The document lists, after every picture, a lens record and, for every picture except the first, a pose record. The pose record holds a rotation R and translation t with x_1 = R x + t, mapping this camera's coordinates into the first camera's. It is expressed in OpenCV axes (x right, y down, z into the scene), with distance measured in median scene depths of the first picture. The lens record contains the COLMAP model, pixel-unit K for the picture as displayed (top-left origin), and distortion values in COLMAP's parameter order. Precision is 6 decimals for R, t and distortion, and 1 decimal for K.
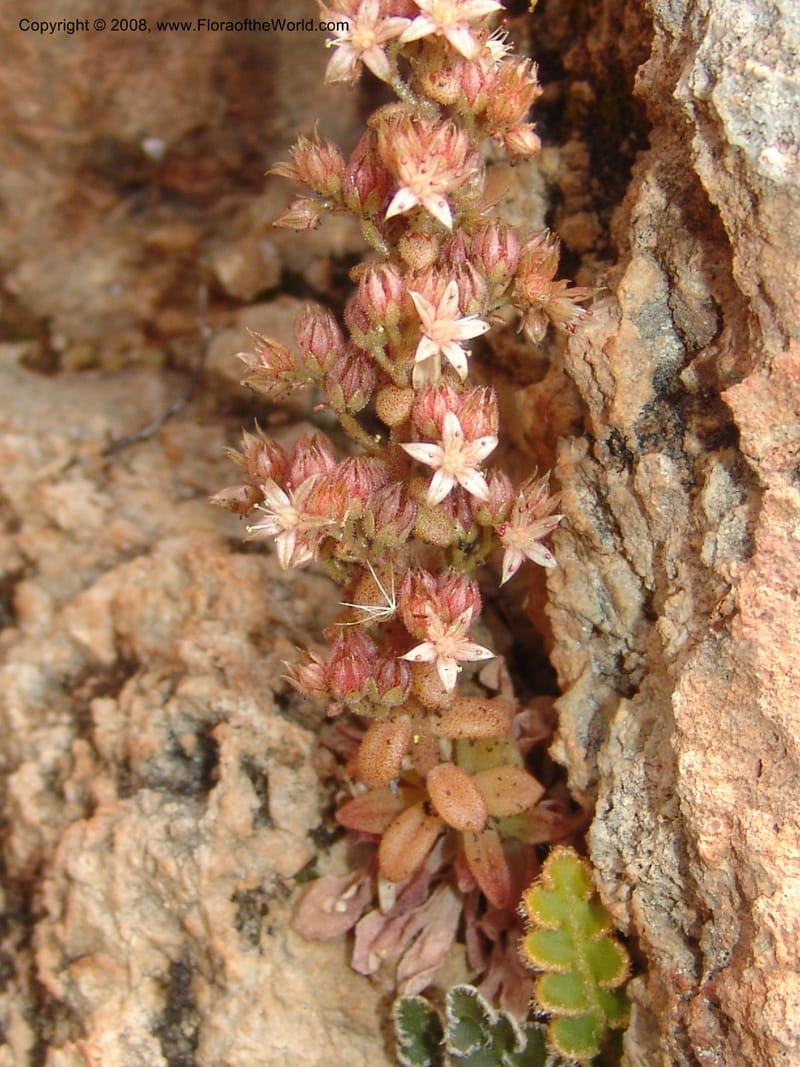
lens RADIAL K [[3086.1, 0, 400.0], [0, 3086.1, 533.5], [0, 0, 1]] dist [-0.109274, -0.033235]
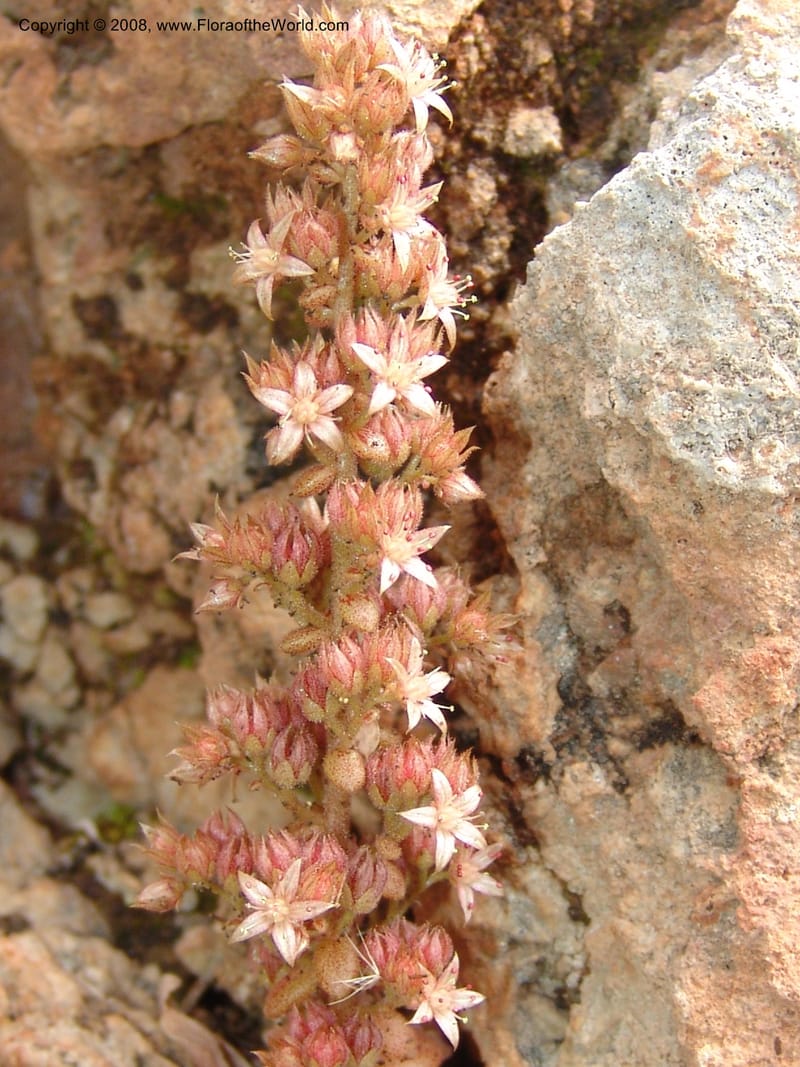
lens RADIAL K [[3086.1, 0, 400.0], [0, 3086.1, 533.5], [0, 0, 1]] dist [-0.109274, -0.033235]
pose [[0.886905, -0.178124, 0.426228, -0.405688], [0.187580, 0.982044, 0.020082, -0.137441], [-0.422152, 0.062141, 0.904393, 0.114602]]
